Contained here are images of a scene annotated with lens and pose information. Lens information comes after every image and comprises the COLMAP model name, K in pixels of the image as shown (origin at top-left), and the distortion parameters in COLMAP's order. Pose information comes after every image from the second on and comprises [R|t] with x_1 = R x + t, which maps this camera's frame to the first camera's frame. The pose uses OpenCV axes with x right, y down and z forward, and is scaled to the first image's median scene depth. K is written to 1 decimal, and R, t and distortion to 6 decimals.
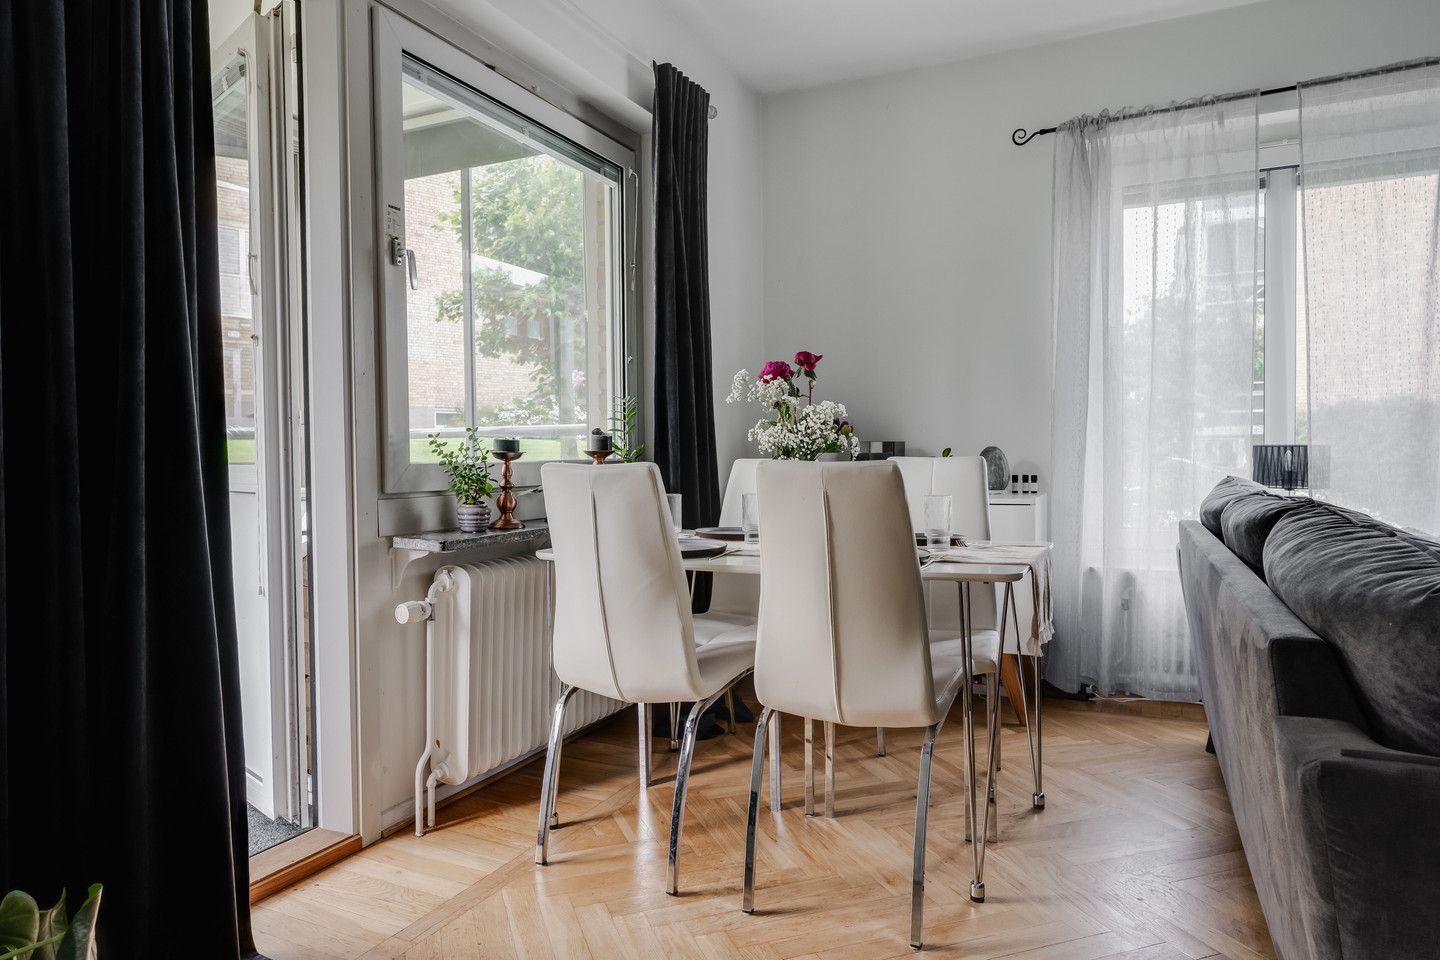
lens RADIAL K [[904.3, 0, 717.9], [0, 904.3, 480.9], [0, 0, 1]] dist [0.002391, 0.003272]
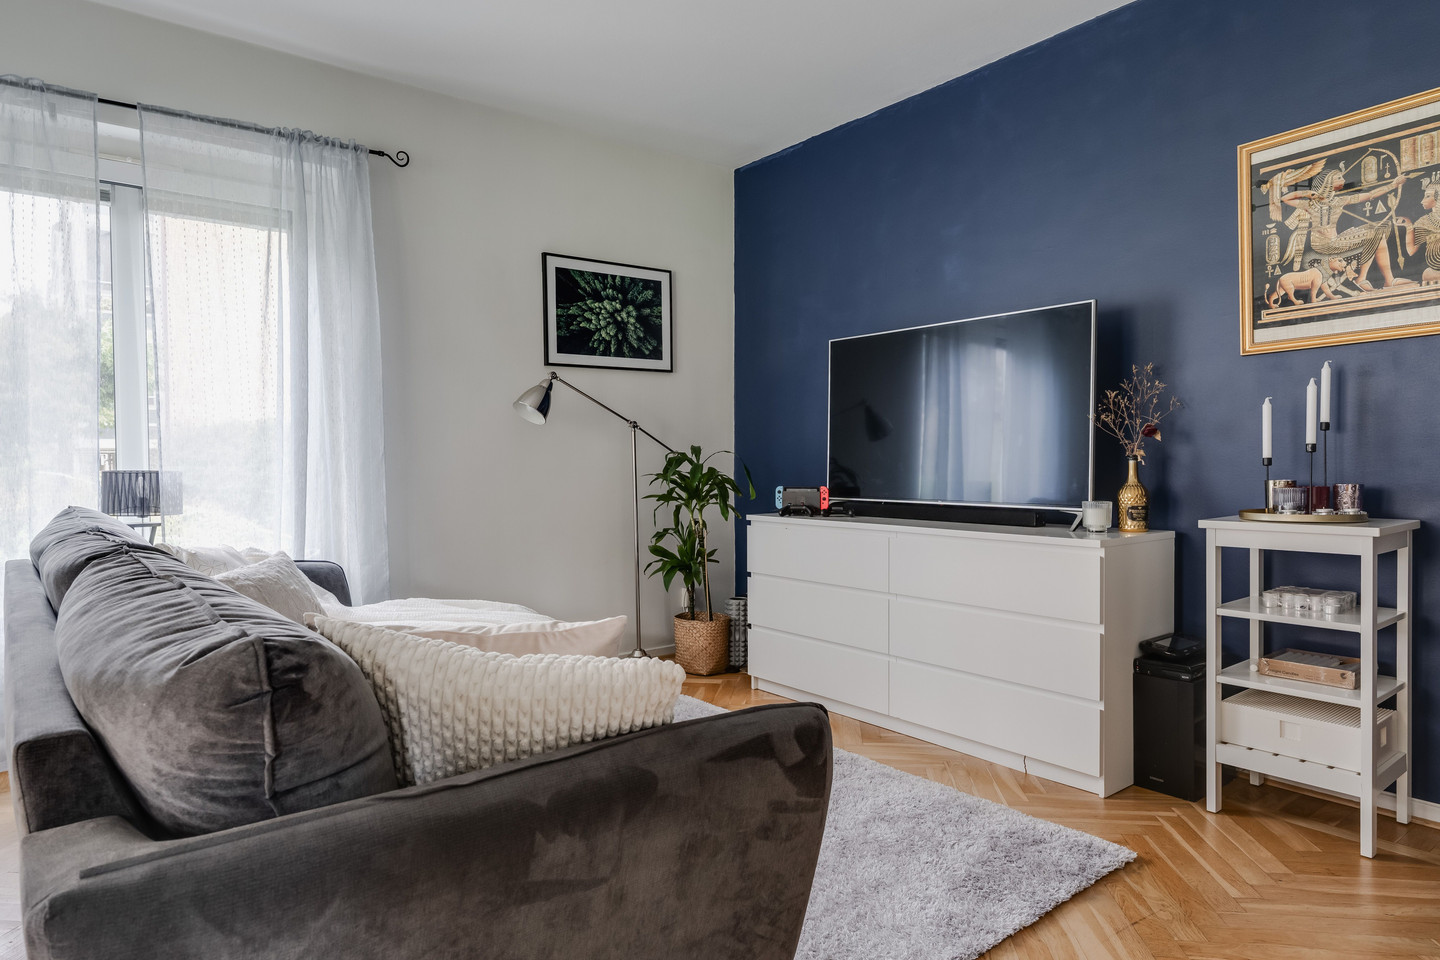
lens RADIAL K [[844.0, 0, 718.8], [0, 844.0, 477.7], [0, 0, 1]] dist [0.000602, 0.003851]
pose [[0.442453, -0.017478, 0.896621, 0.091308], [0.025100, 0.999660, 0.007101, -0.024101], [-0.896440, 0.019363, 0.442741, 0.037443]]
